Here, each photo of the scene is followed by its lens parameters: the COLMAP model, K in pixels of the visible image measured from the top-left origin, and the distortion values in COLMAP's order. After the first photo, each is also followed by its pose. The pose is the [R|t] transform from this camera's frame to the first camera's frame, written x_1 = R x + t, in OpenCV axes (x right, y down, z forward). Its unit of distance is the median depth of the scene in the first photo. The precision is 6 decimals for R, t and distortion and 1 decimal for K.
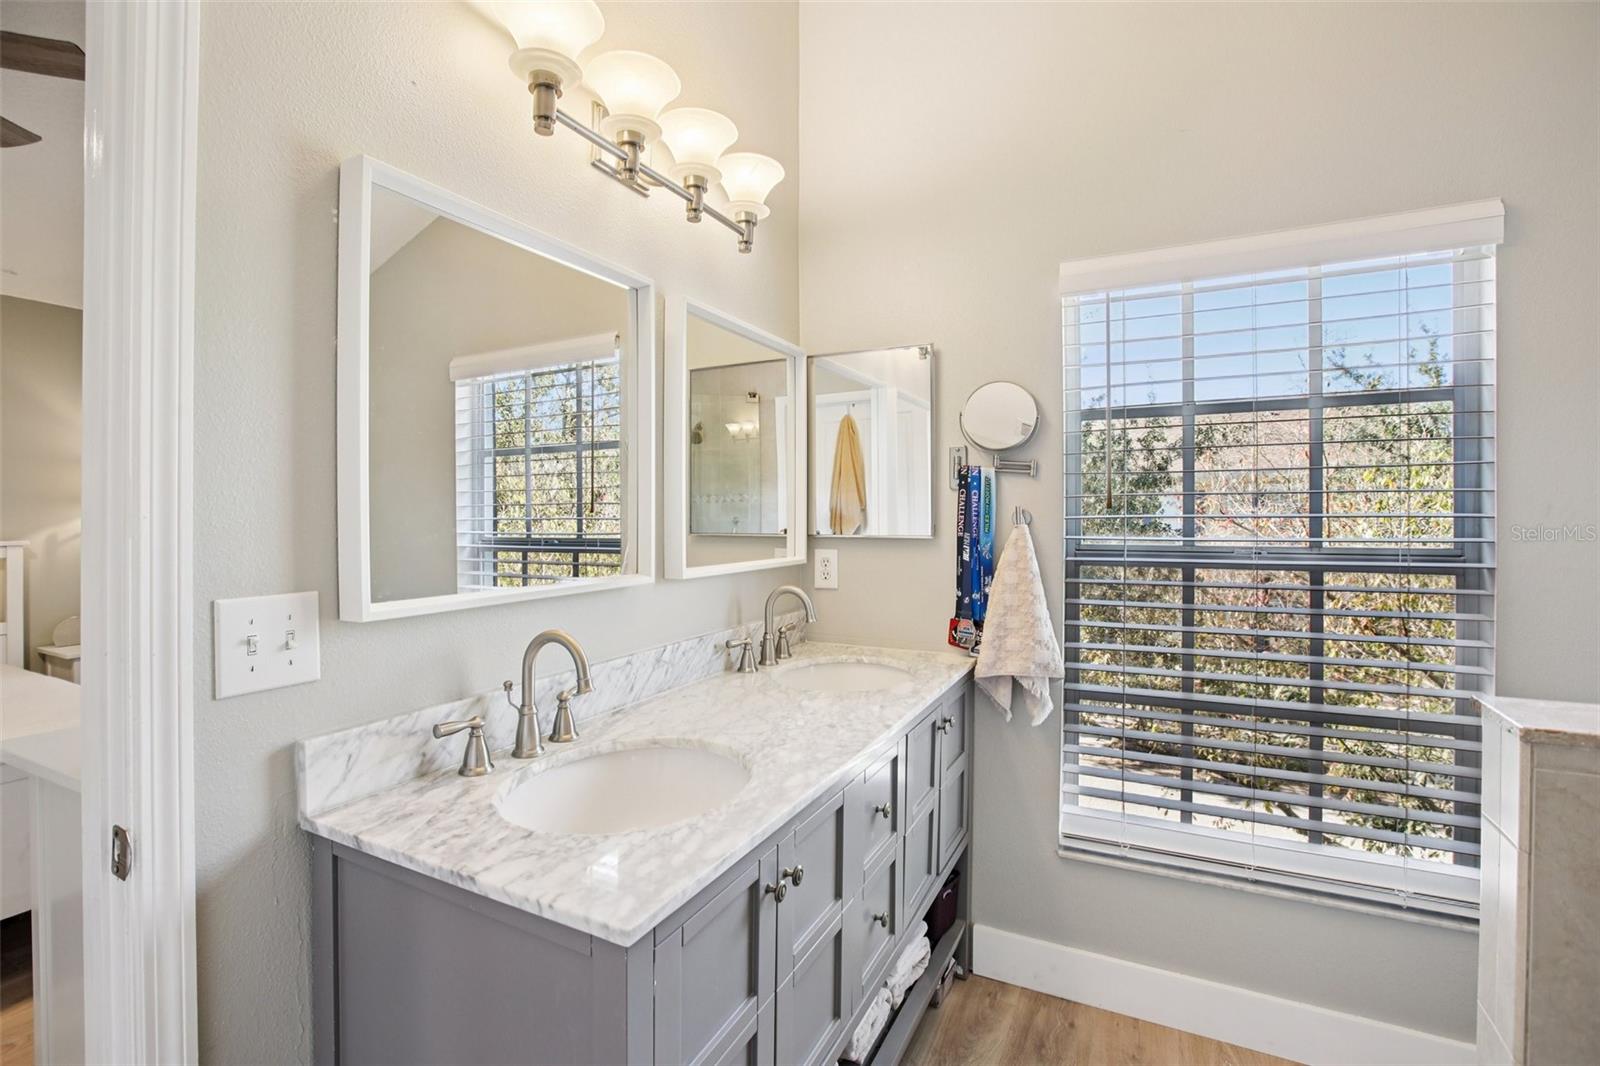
lens RADIAL K [[730.4, 0, 792.5], [0, 730.4, 522.0], [0, 0, 1]] dist [-0.031345, 0.006933]
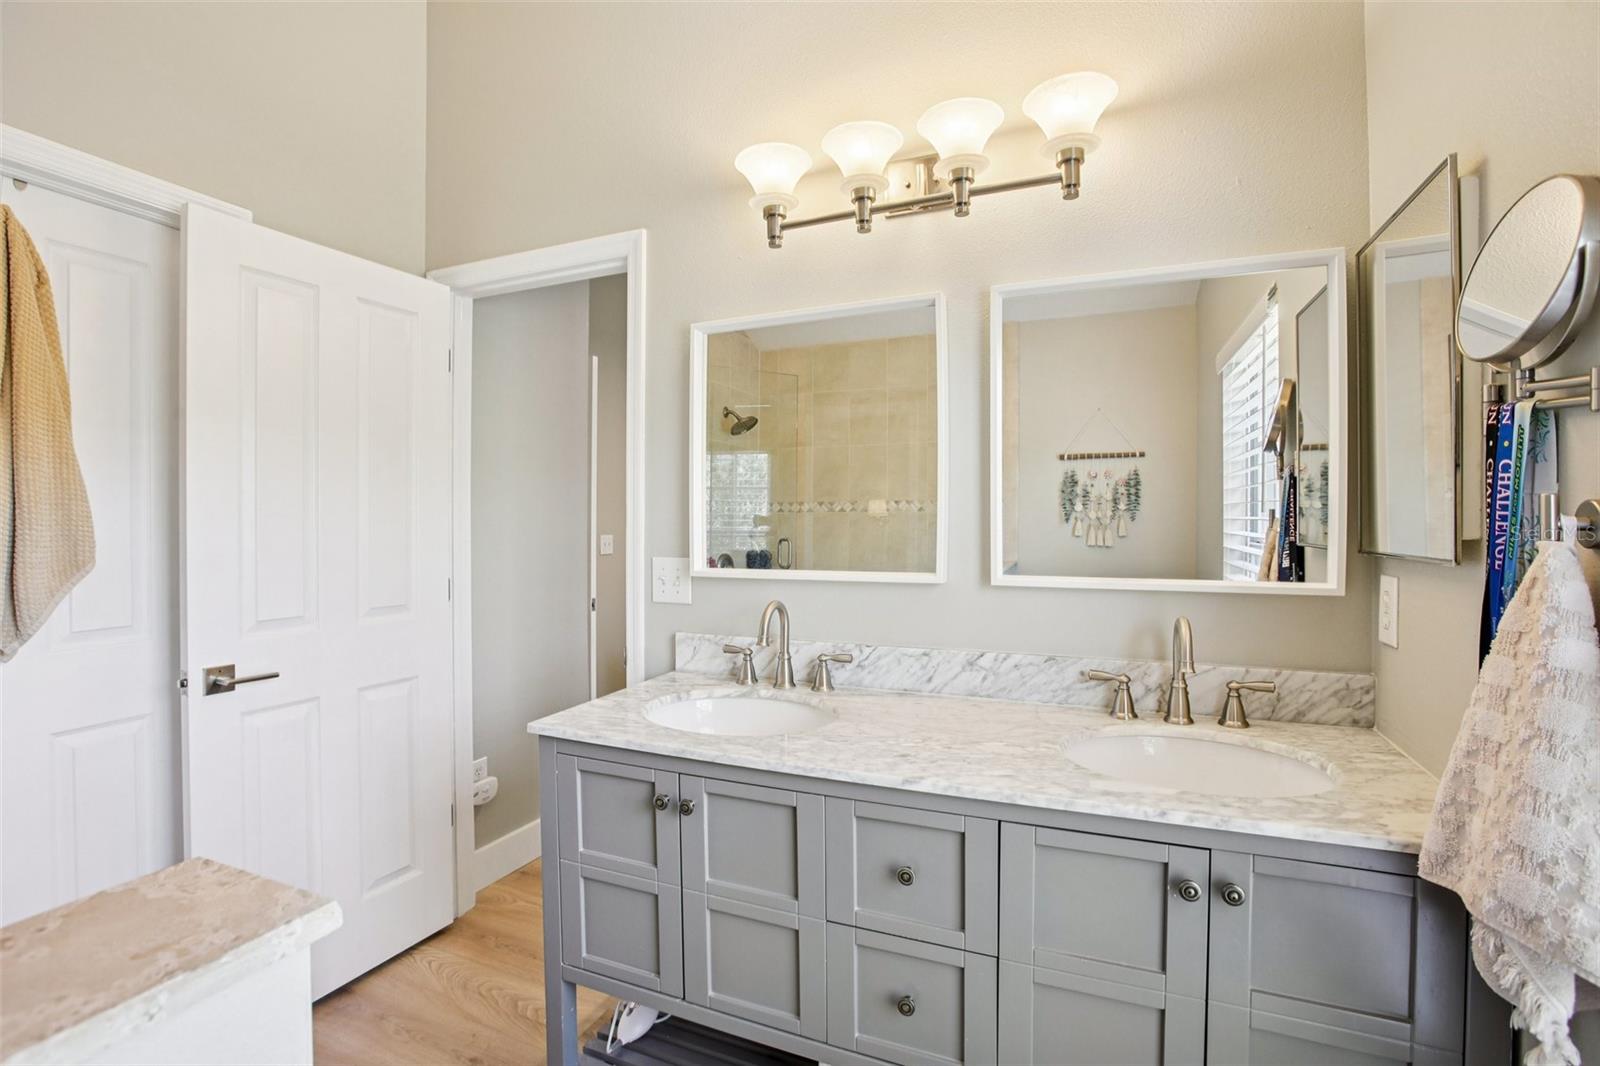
lens RADIAL K [[730.4, 0, 794.3], [0, 730.4, 529.5], [0, 0, 1]] dist [-0.031345, 0.006933]
pose [[0.061928, 0.010913, -0.998021, 0.933359], [-0.004478, 0.999933, 0.010656, -0.002471], [0.998071, 0.003809, 0.061973, 0.822517]]
